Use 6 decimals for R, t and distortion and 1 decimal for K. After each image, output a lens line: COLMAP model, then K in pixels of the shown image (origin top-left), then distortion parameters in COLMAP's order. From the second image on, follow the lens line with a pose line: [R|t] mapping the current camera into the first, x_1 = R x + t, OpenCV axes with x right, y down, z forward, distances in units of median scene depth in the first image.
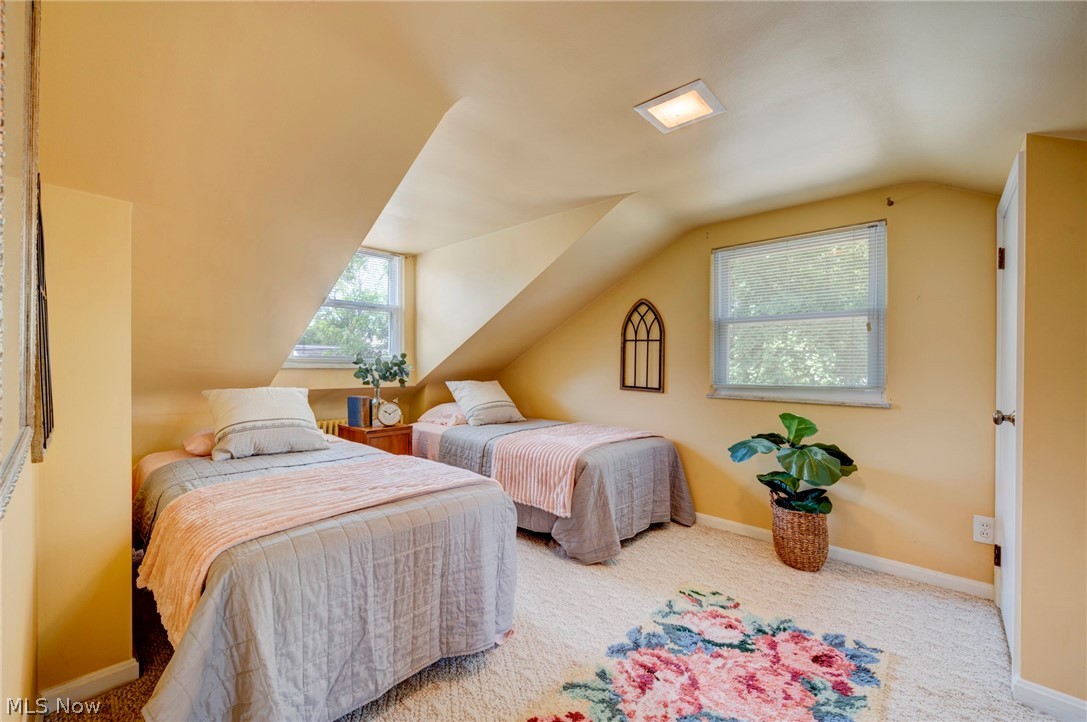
lens RADIAL K [[443.5, 0, 546.9], [0, 443.5, 357.0], [0, 0, 1]] dist [-0.000675, -0.000037]
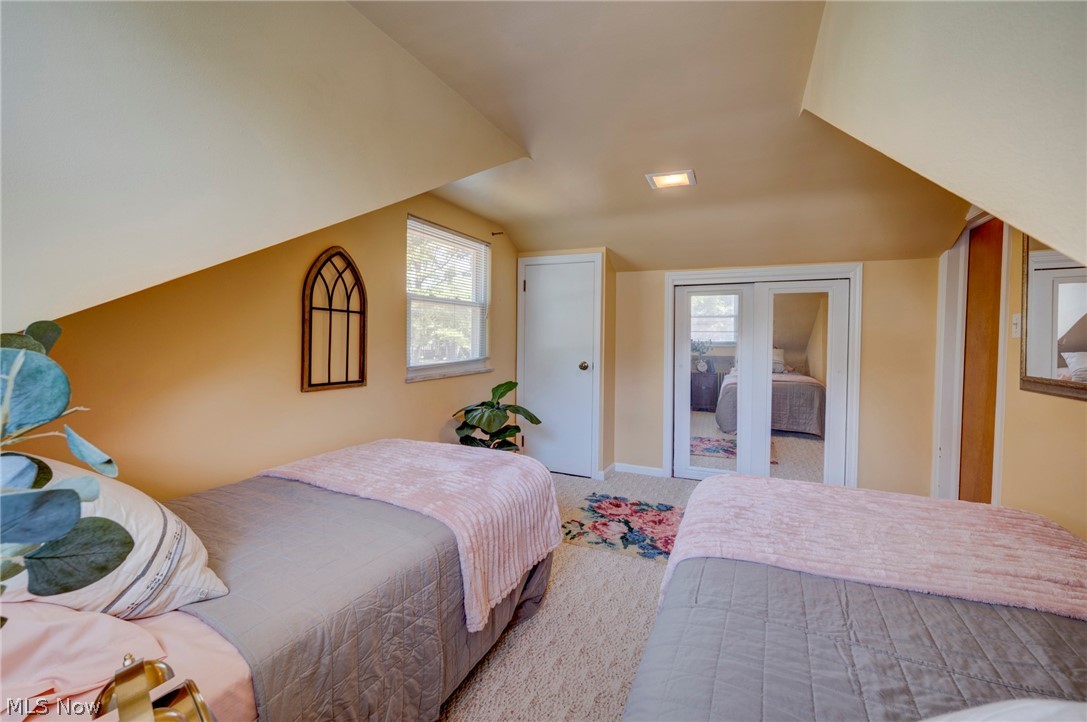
lens RADIAL K [[443.5, 0, 547.3], [0, 443.5, 344.6], [0, 0, 1]] dist [-0.000675, -0.000037]
pose [[-0.320591, -0.032154, 0.946672, -0.563890], [-0.028828, 0.999292, 0.024179, -0.013739], [-0.946779, -0.019539, -0.321291, 1.038991]]
